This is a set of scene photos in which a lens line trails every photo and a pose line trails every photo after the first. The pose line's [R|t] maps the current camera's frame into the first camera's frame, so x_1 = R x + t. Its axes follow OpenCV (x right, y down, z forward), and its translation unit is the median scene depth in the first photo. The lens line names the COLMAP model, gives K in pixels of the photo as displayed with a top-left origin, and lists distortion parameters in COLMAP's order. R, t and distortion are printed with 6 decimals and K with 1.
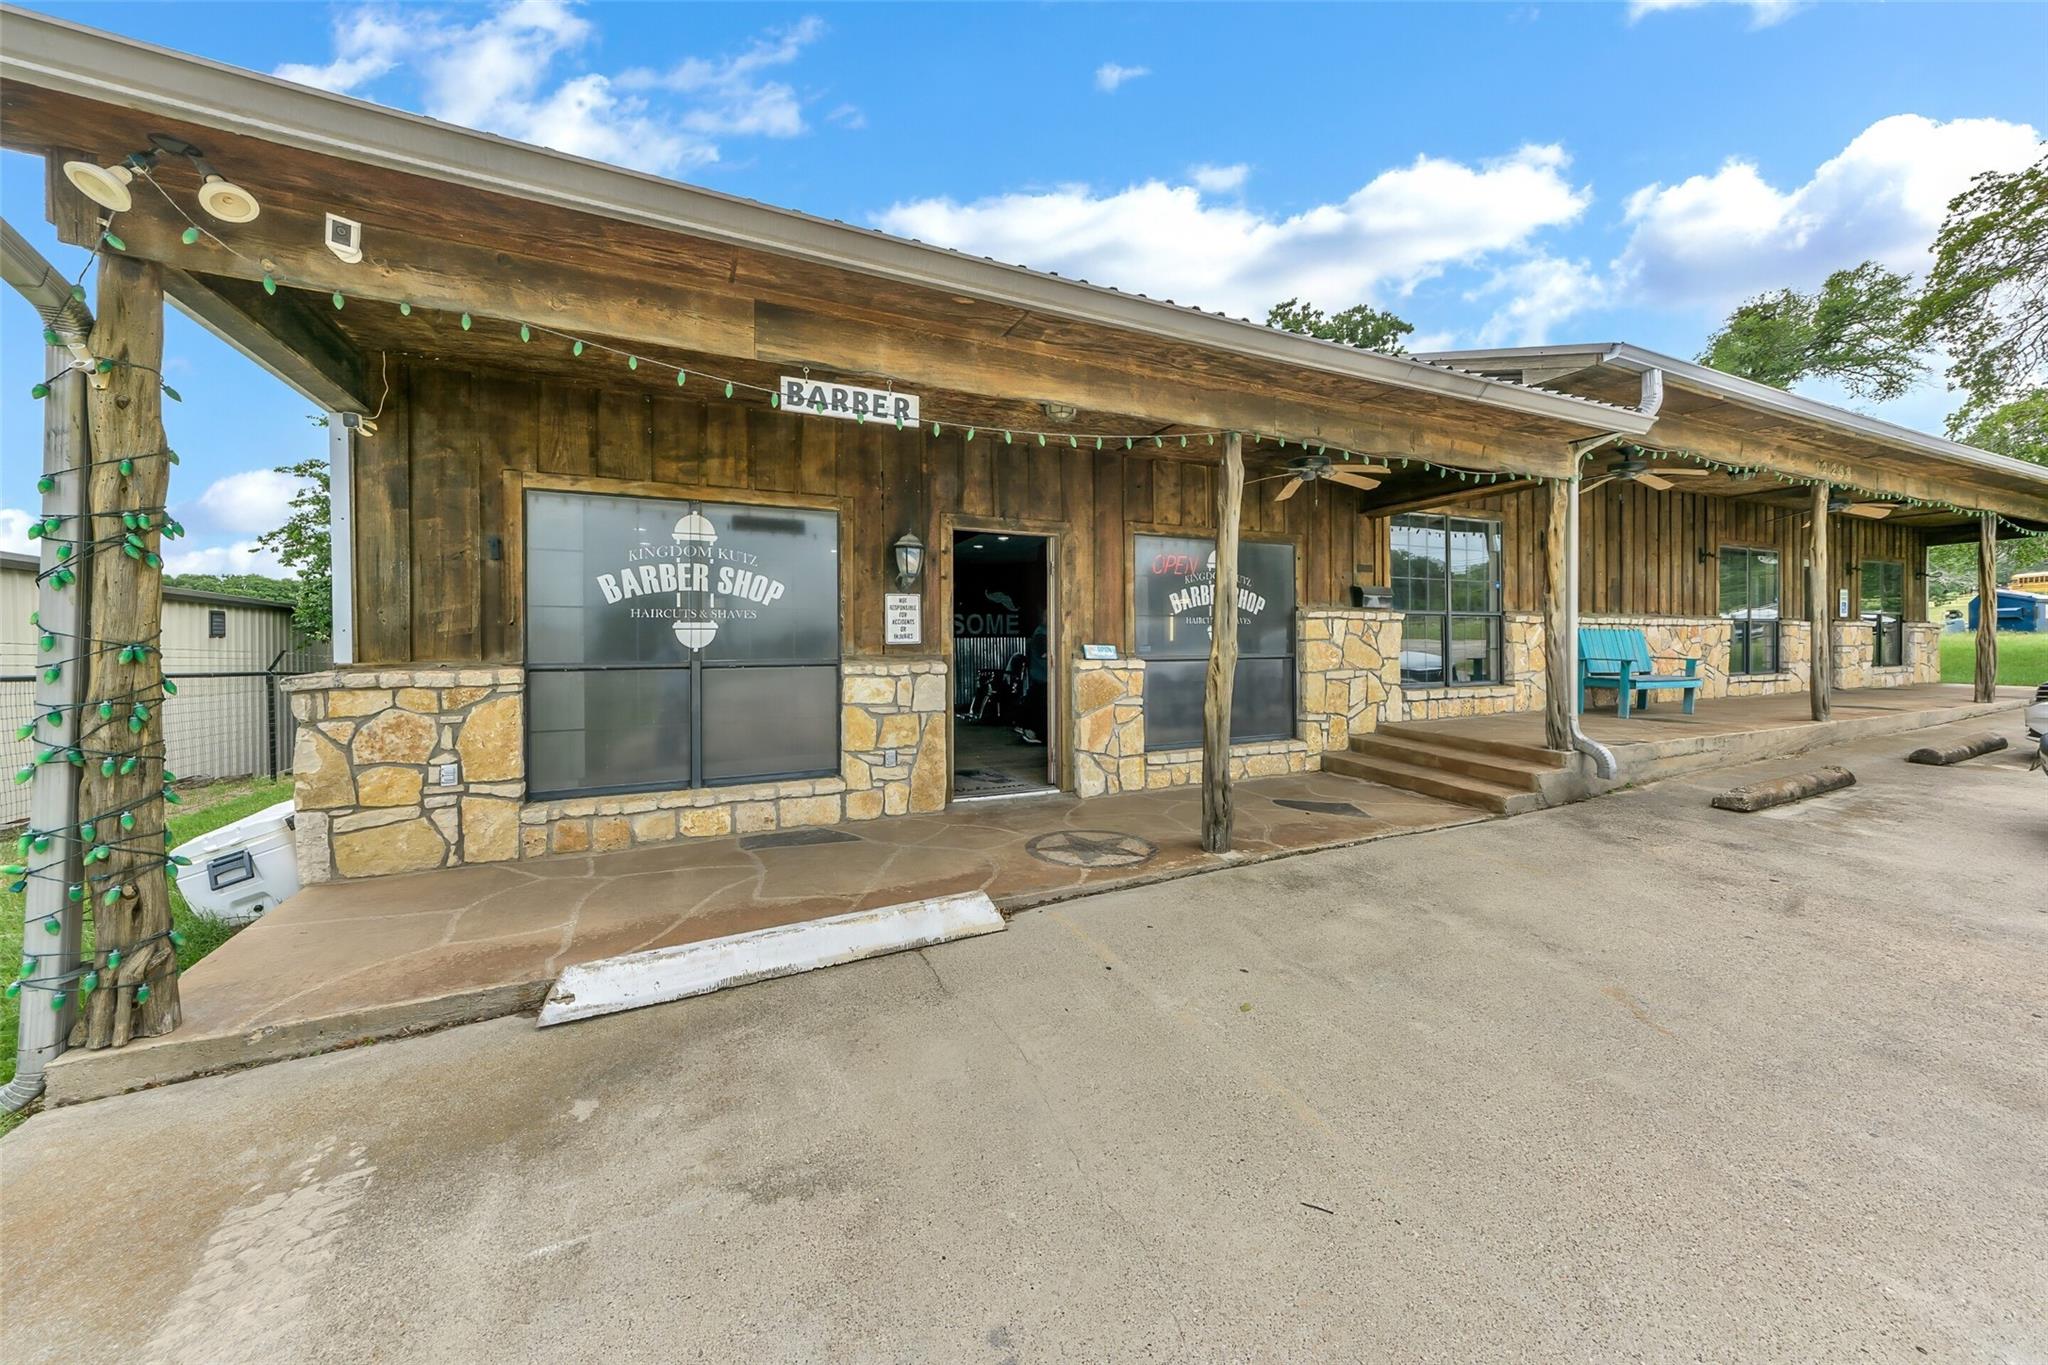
lens RADIAL K [[739.8, 0, 1020.0], [0, 739.8, 653.6], [0, 0, 1]] dist [0.013630, 0.000008]
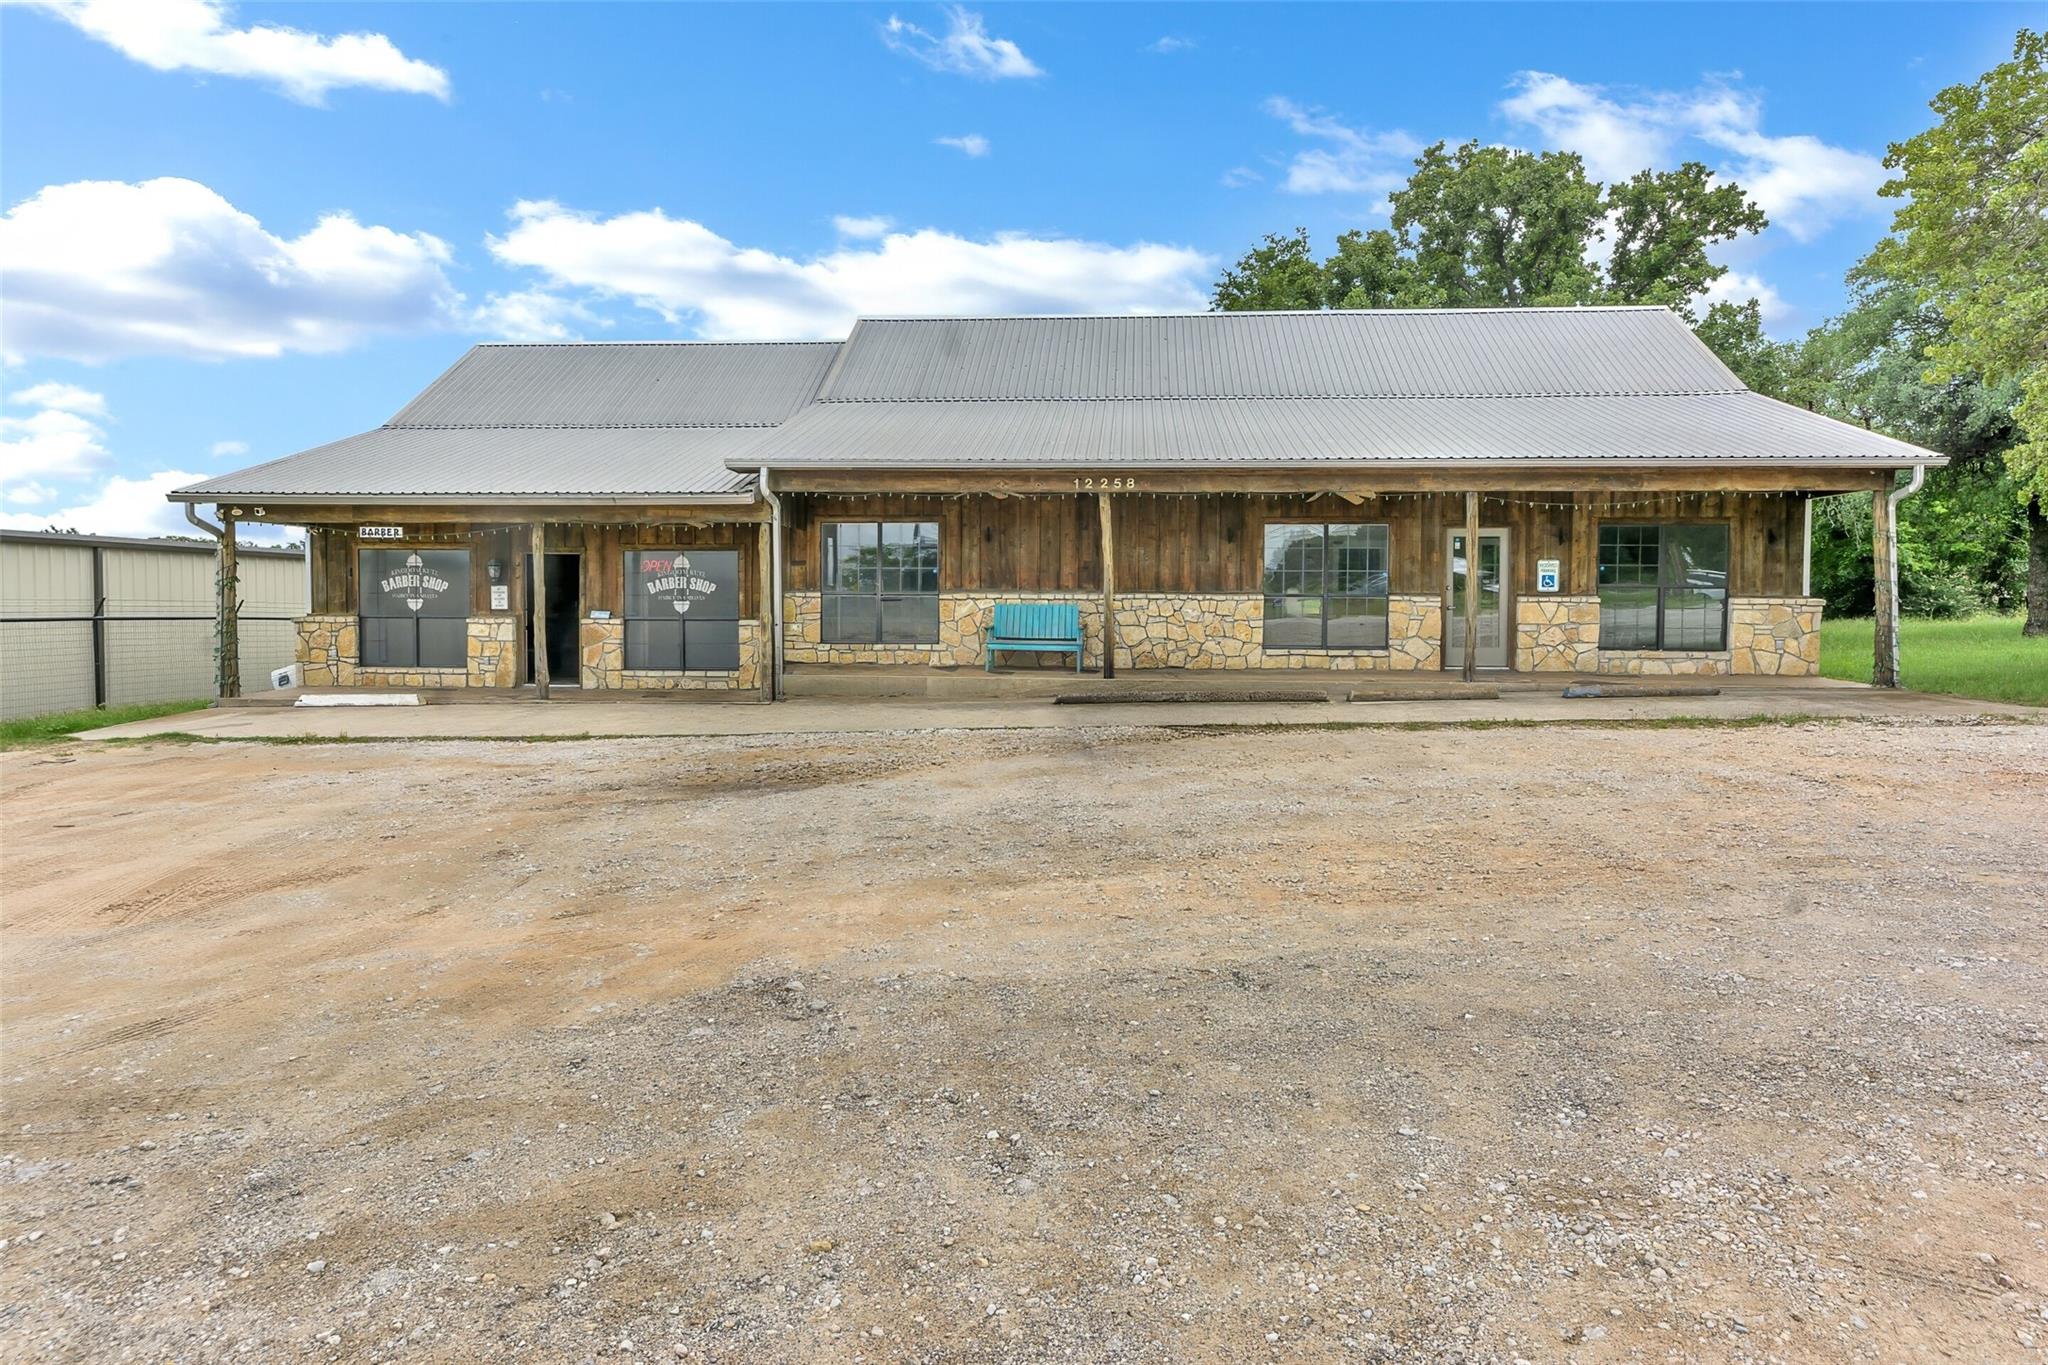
lens RADIAL K [[1224.7, 0, 1024.0], [0, 1224.7, 682.5], [0, 0, 1]] dist [0.002798, 0.000515]
pose [[0.867113, 0.046797, -0.495908, 3.162428], [-0.016417, 0.997721, 0.065446, -0.063244], [0.497840, -0.048608, 0.865905, -1.436521]]
